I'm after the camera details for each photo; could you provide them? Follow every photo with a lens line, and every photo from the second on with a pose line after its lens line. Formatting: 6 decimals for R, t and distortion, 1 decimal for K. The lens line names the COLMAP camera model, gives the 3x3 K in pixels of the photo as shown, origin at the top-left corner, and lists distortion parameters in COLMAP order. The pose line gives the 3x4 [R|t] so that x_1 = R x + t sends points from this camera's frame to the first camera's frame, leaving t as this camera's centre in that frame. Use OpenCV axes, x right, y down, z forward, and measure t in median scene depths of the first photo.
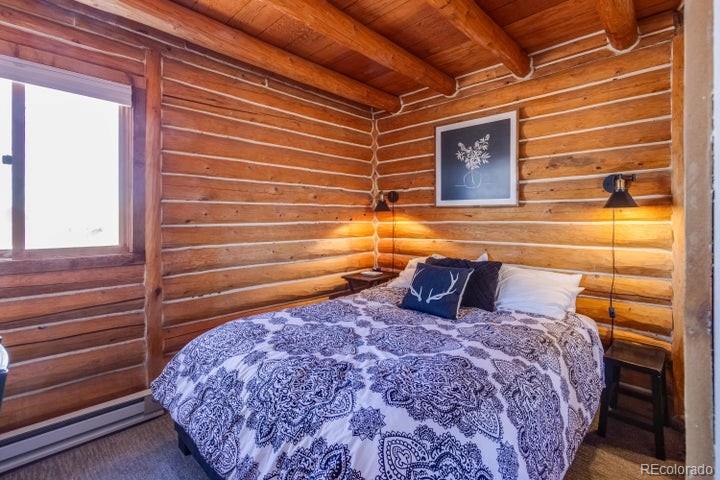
lens RADIAL K [[337.4, 0, 361.6], [0, 337.4, 221.3], [0, 0, 1]] dist [0.000593, -0.000328]
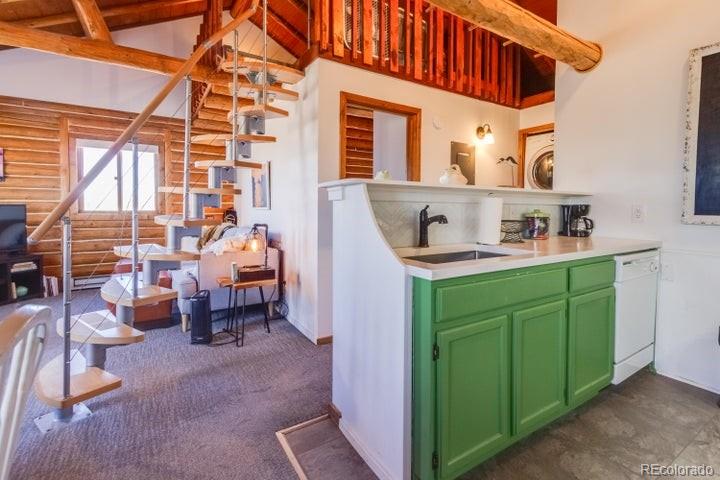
lens RADIAL K [[337.6, 0, 364.4], [0, 337.6, 215.6], [0, 0, 1]] dist [0.001052, -0.000326]
pose [[0.972594, 0.015380, -0.232000, 1.284557], [-0.010044, 0.999658, 0.024165, 0.031068], [0.232292, -0.021172, 0.972416, -1.000491]]
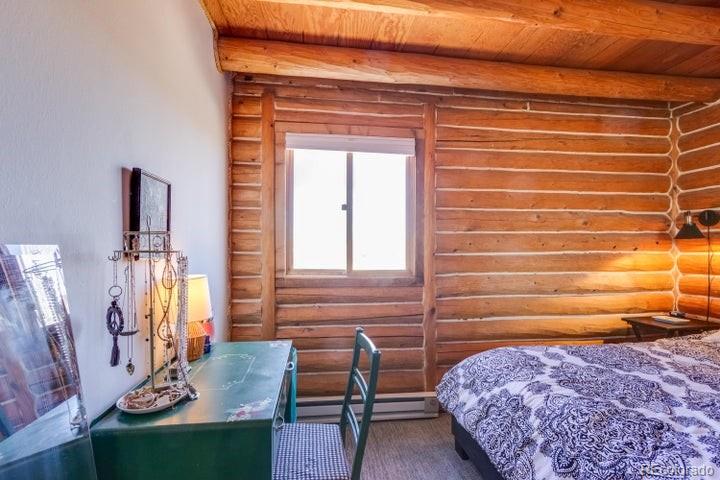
lens RADIAL K [[343.6, 0, 360.8], [0, 343.6, 250.3], [0, 0, 1]] dist [0.000395, -0.000746]
pose [[0.784165, 0.007230, -0.620510, -0.065046], [-0.005370, 0.999974, 0.004864, -0.004819], [0.620529, -0.000482, 0.784183, -0.085754]]
